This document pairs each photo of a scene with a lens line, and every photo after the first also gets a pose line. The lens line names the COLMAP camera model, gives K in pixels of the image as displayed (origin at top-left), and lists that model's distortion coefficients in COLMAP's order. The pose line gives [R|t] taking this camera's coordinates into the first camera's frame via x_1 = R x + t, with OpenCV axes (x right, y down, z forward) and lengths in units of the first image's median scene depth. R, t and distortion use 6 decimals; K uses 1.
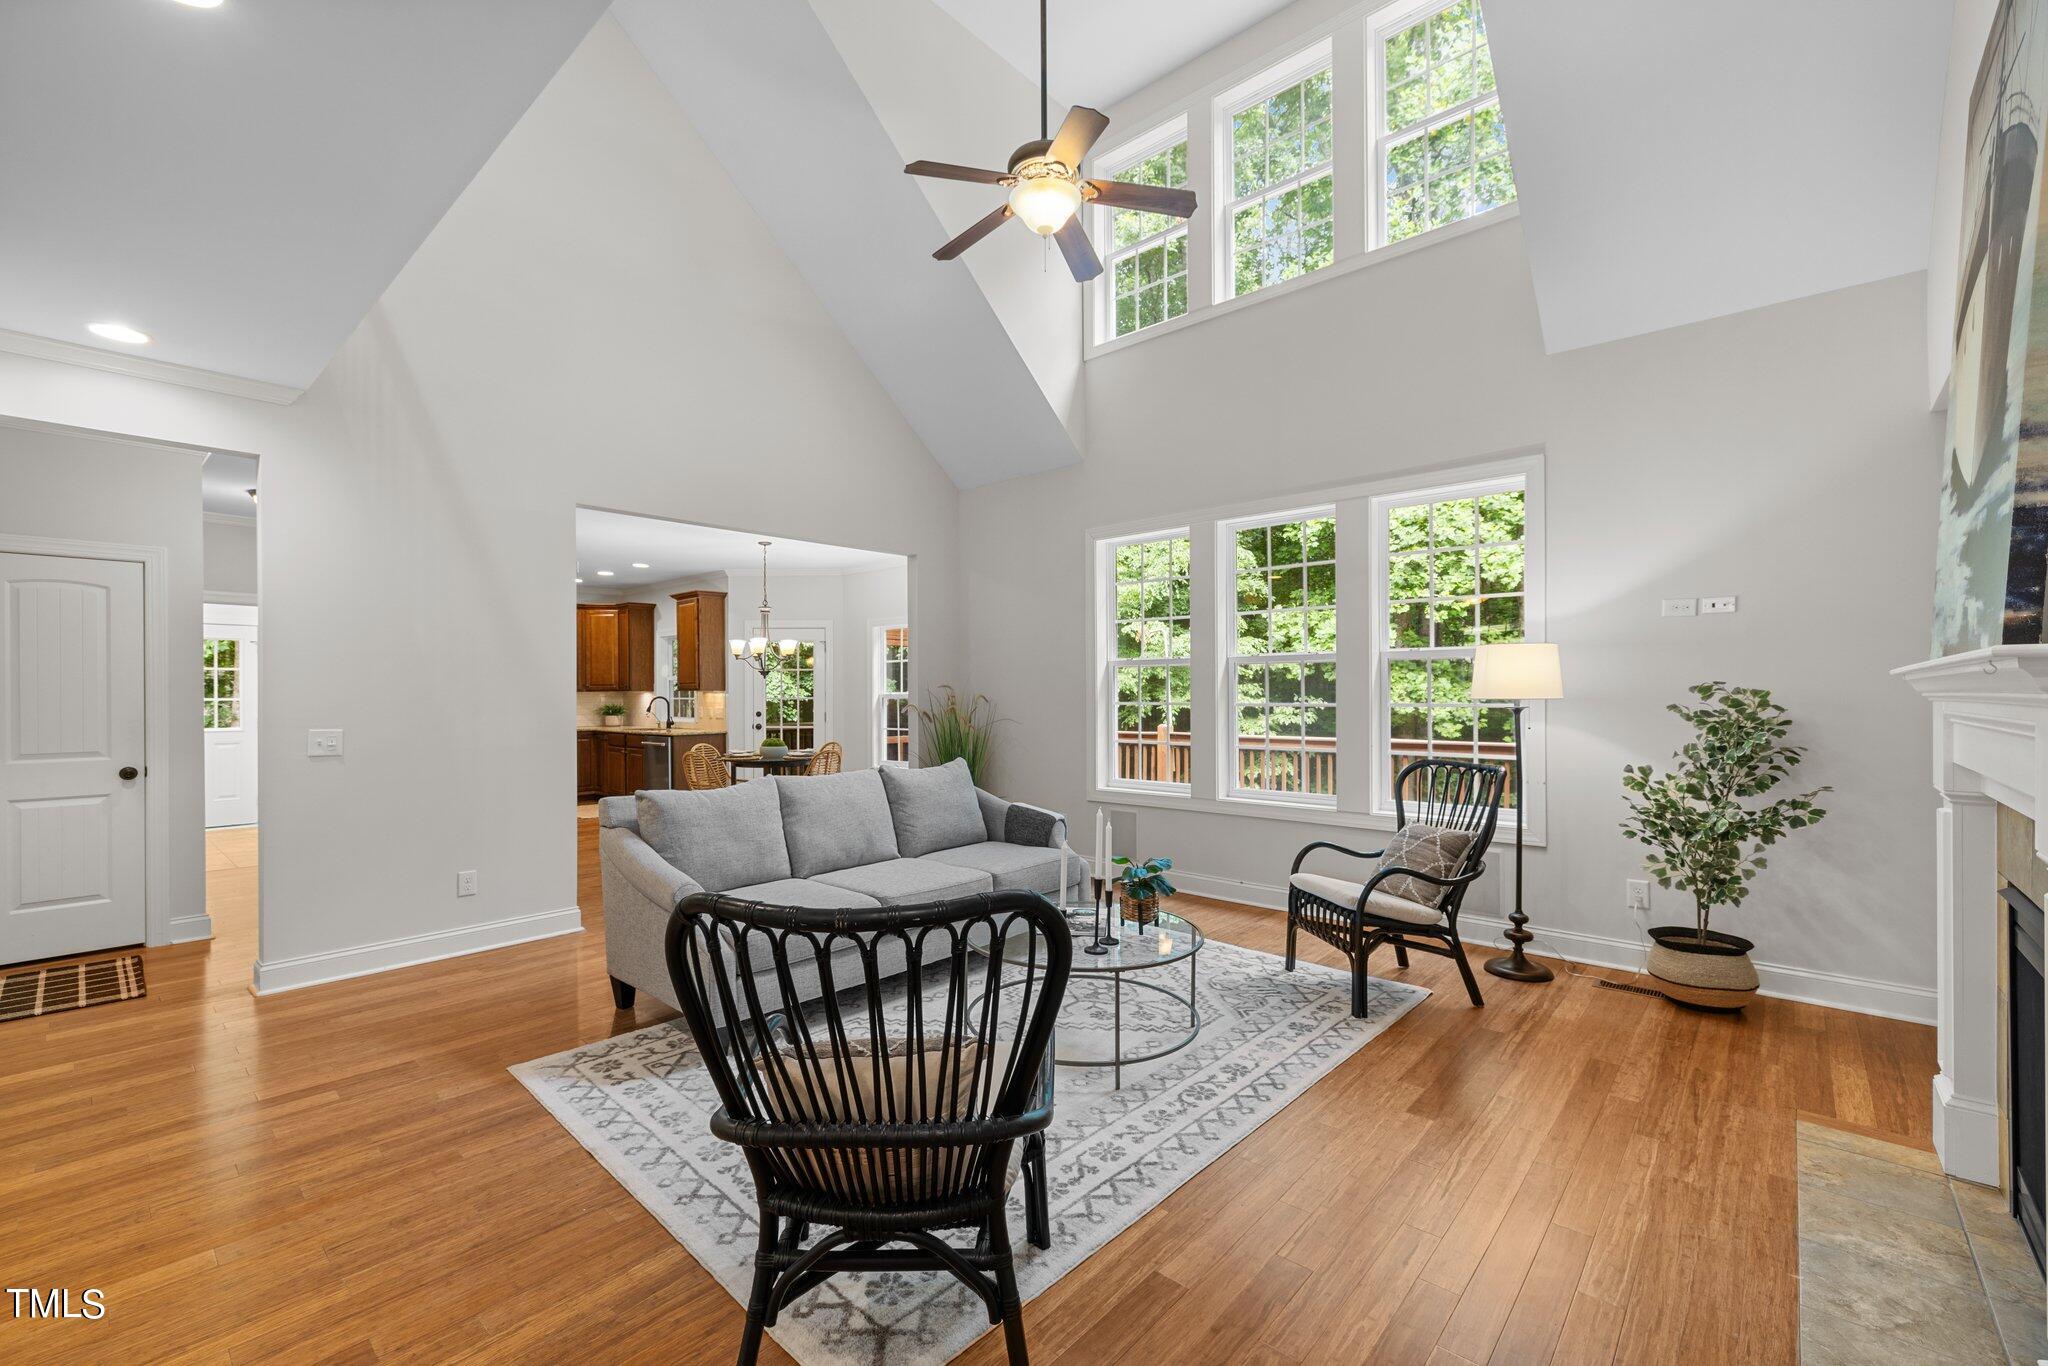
lens RADIAL K [[859.1, 0, 1018.4], [0, 859.1, 698.6], [0, 0, 1]] dist [-0.004618, 0.001425]
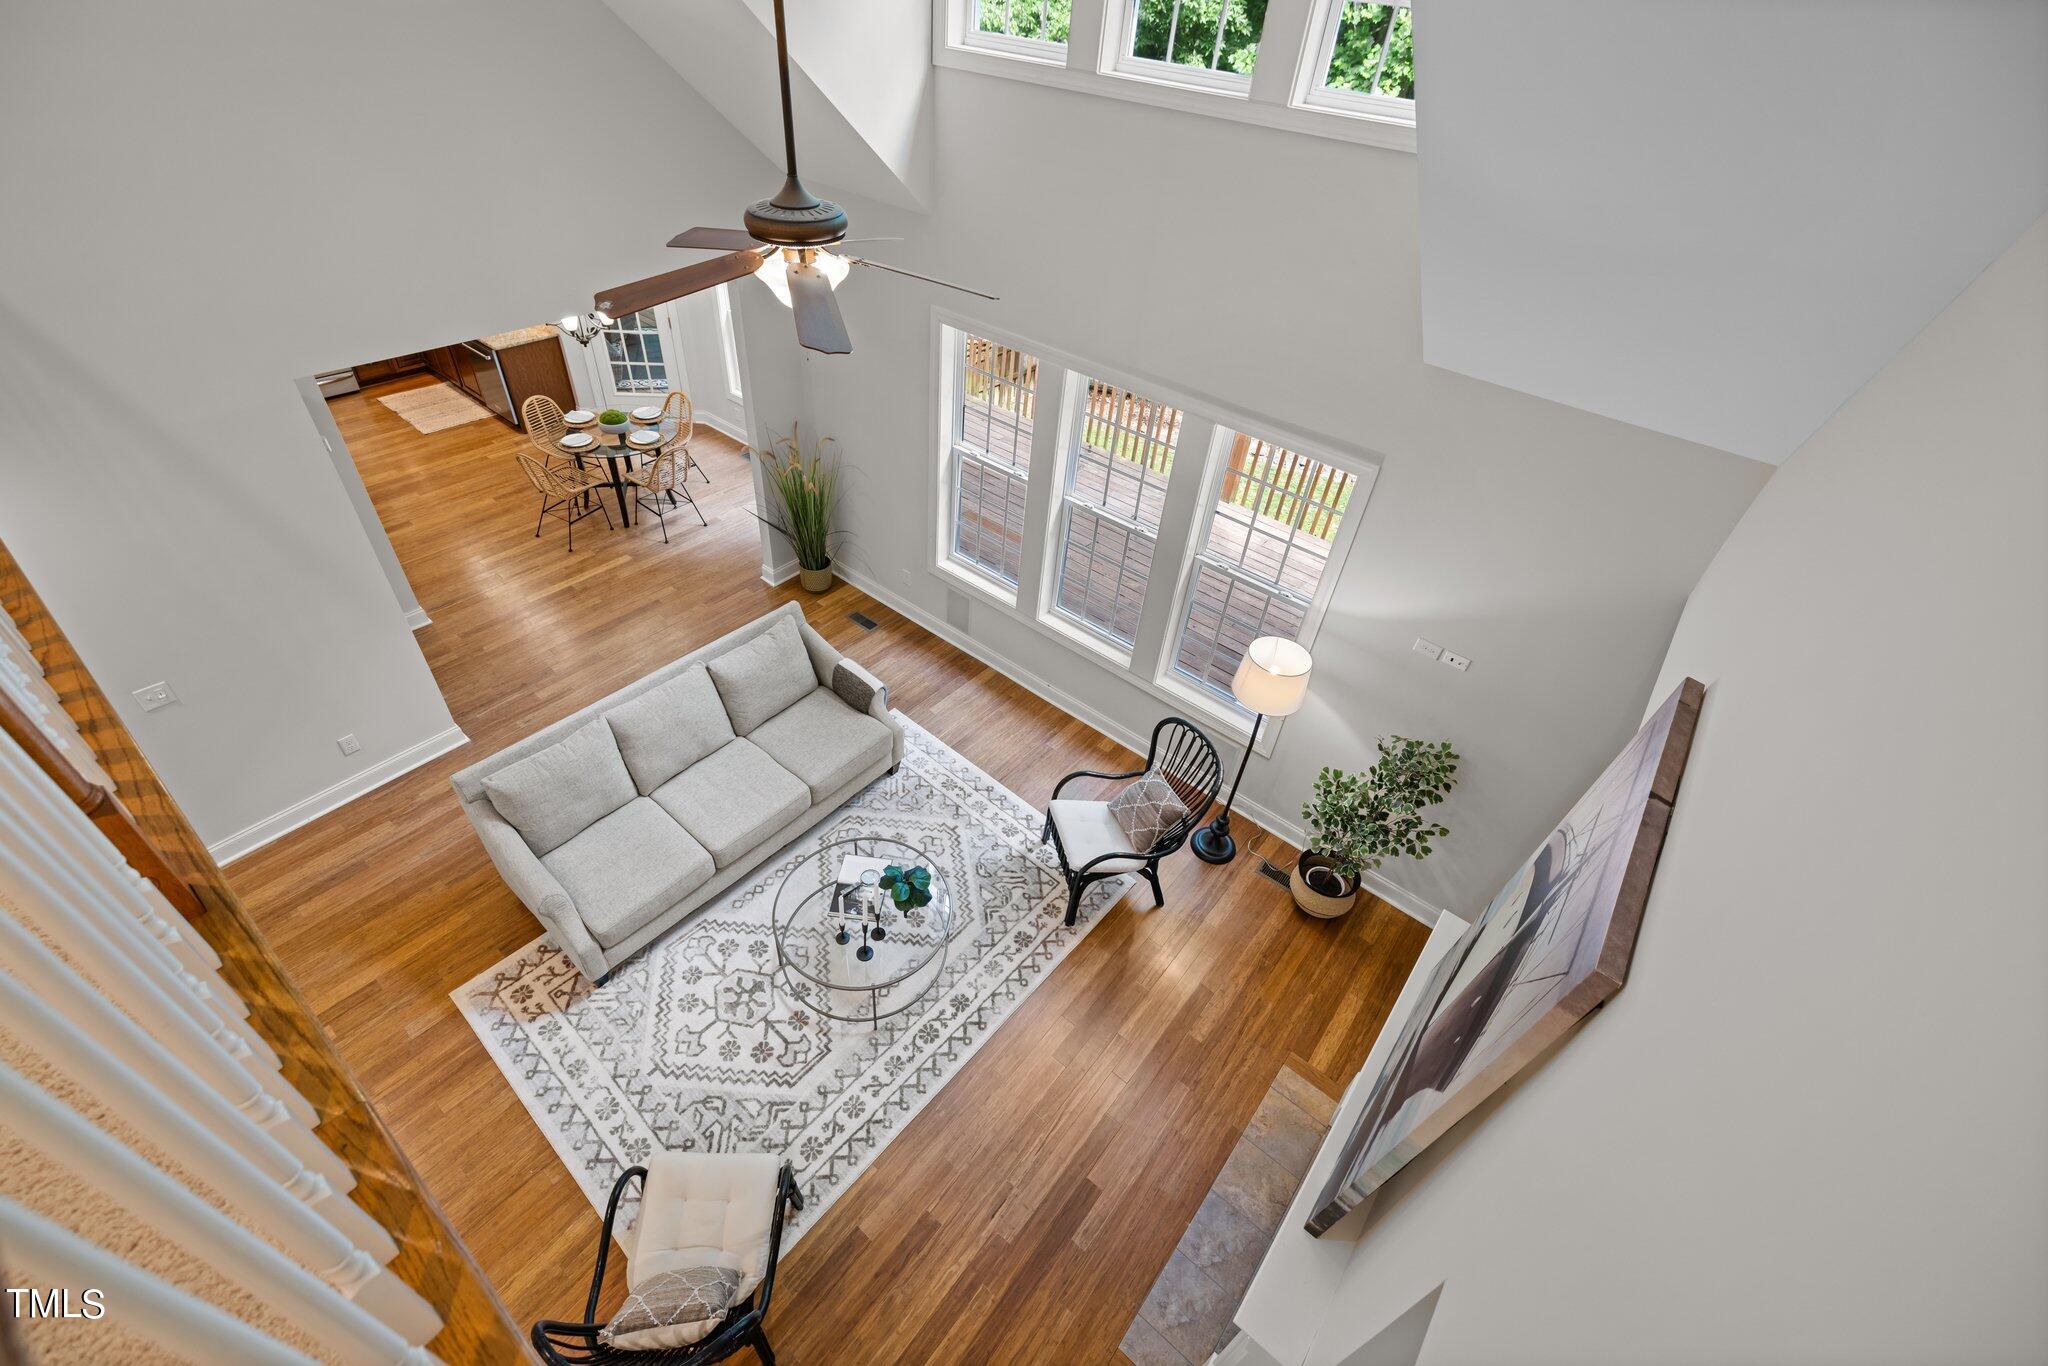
lens RADIAL K [[859.1, 0, 1012.8], [0, 859.1, 679.9], [0, 0, 1]] dist [-0.004618, 0.001425]
pose [[0.995539, 0.030198, 0.089383, 0.199279], [-0.080955, 0.759955, 0.644915, -1.001332], [-0.048452, -0.649274, 0.759010, 0.227673]]
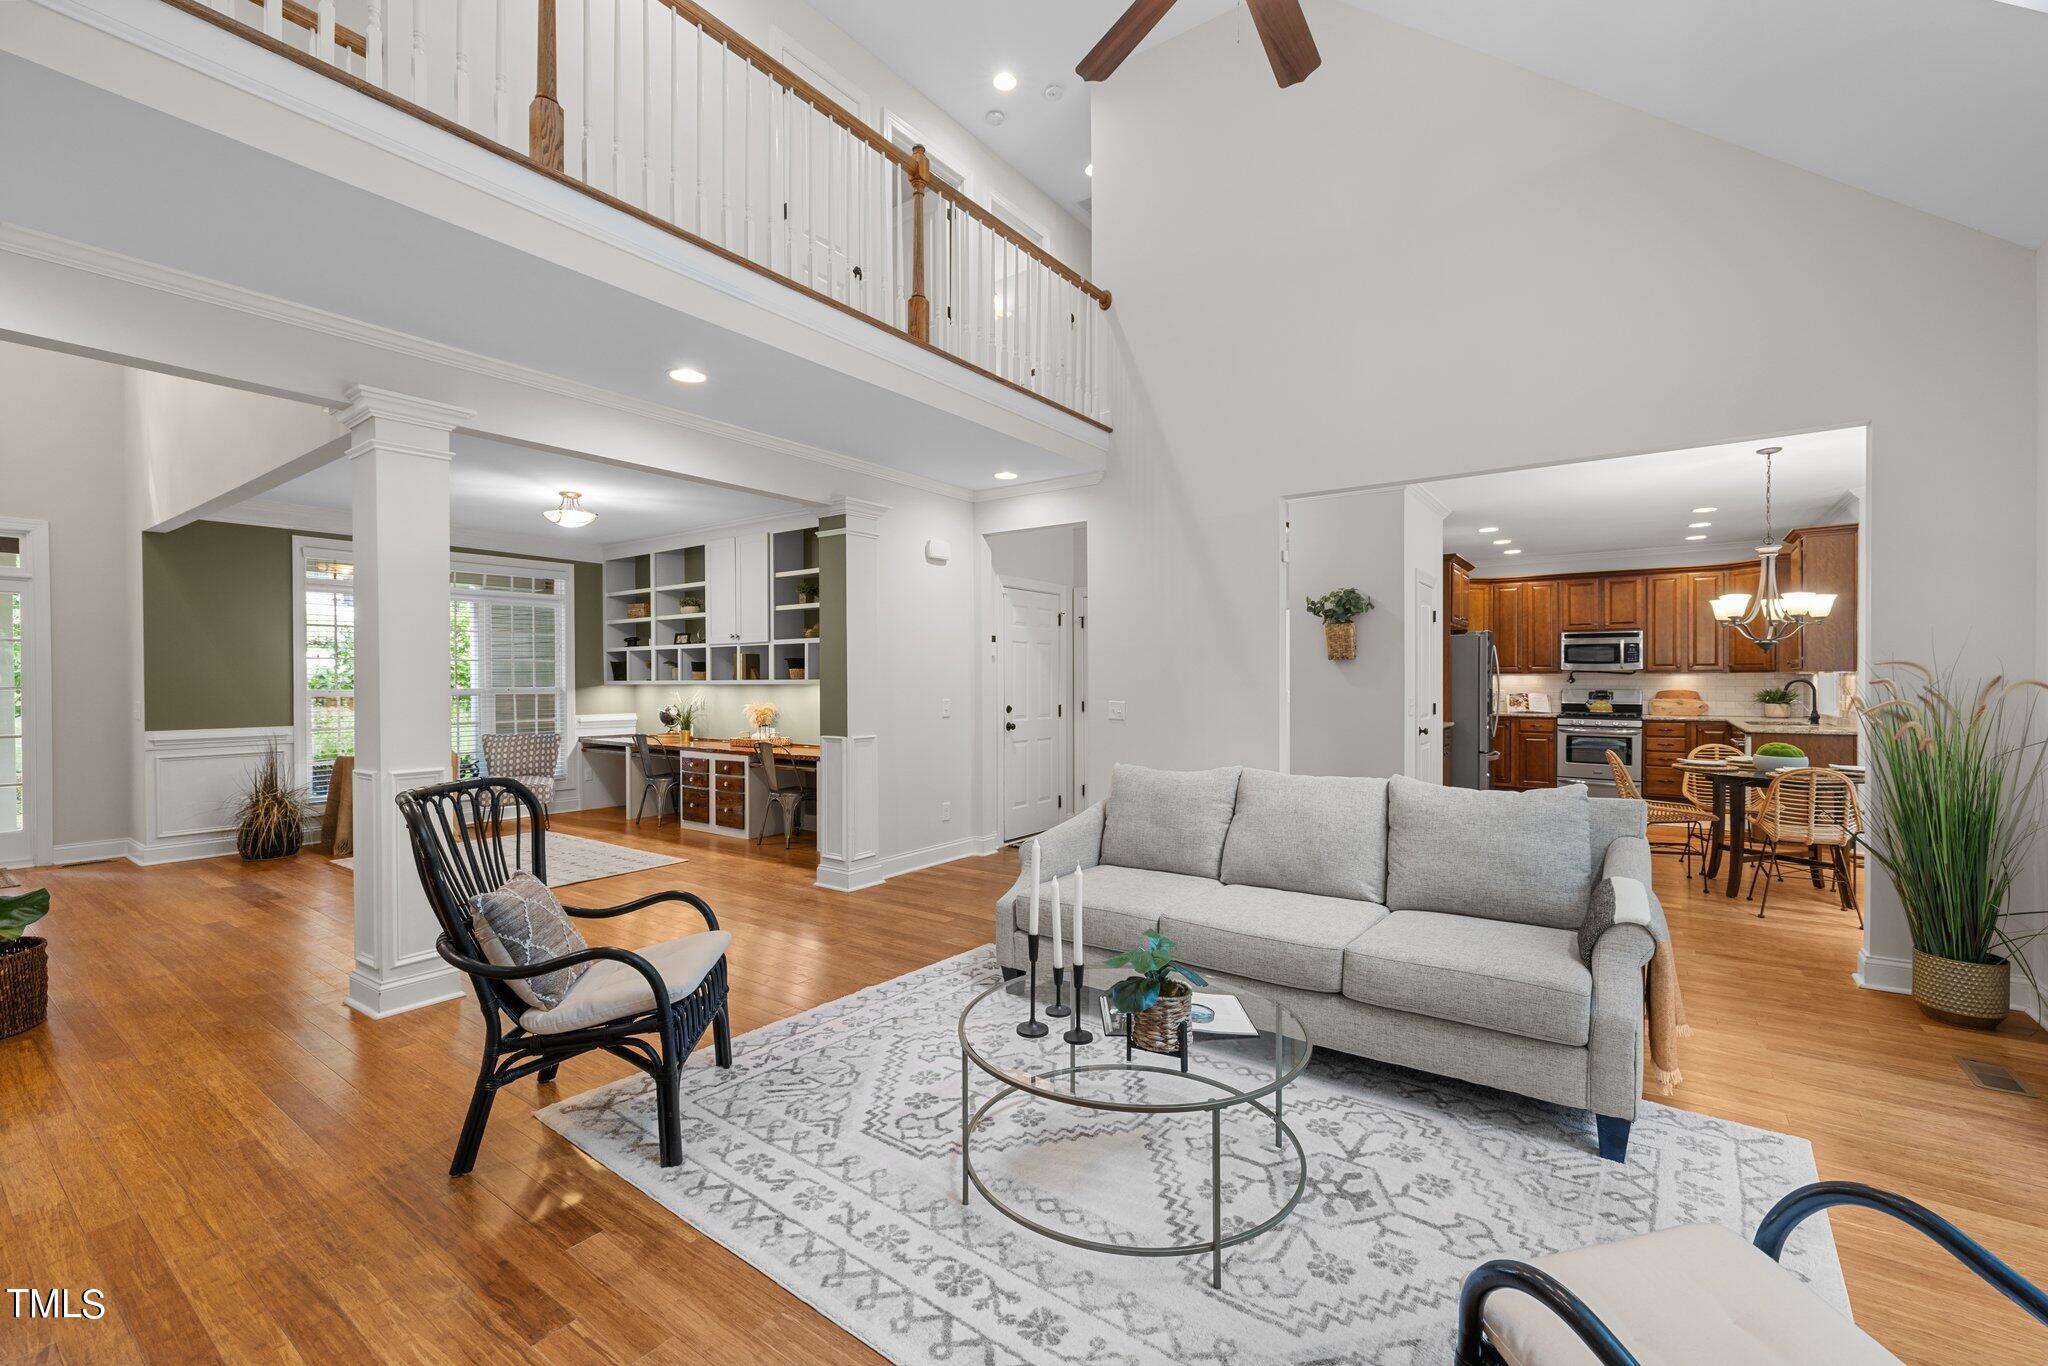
lens RADIAL K [[859.1, 0, 1021.5], [0, 859.1, 685.4], [0, 0, 1]] dist [-0.004618, 0.001425]
pose [[0.104862, 0.012013, -0.994414, 0.849795], [-0.003285, 0.999926, 0.011733, -0.011051], [0.994481, 0.002036, 0.104893, 0.949132]]
